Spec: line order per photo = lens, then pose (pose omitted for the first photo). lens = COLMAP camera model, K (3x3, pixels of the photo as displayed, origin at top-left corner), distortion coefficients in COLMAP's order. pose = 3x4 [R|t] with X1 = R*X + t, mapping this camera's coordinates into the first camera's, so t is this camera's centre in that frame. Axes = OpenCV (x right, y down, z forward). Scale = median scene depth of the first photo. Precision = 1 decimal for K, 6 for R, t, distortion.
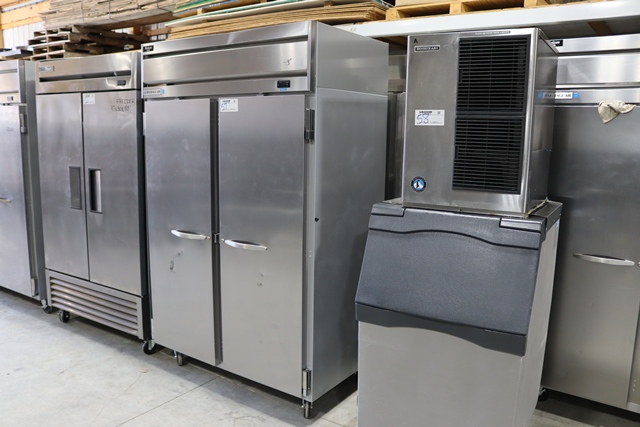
lens RADIAL K [[522.3, 0, 320.5], [0, 522.3, 213.1], [0, 0, 1]] dist [-0.053414, 0.005264]
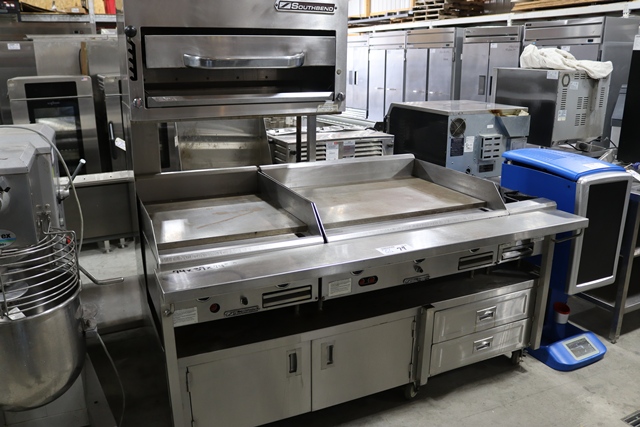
lens RADIAL K [[522.3, 0, 318.5], [0, 522.3, 211.1], [0, 0, 1]] dist [-0.053414, 0.005264]
pose [[0.879828, 0.125909, -0.458312, 0.011280], [-0.079411, 0.989661, 0.119437, 0.286818], [0.468611, -0.068689, 0.880730, -1.398292]]
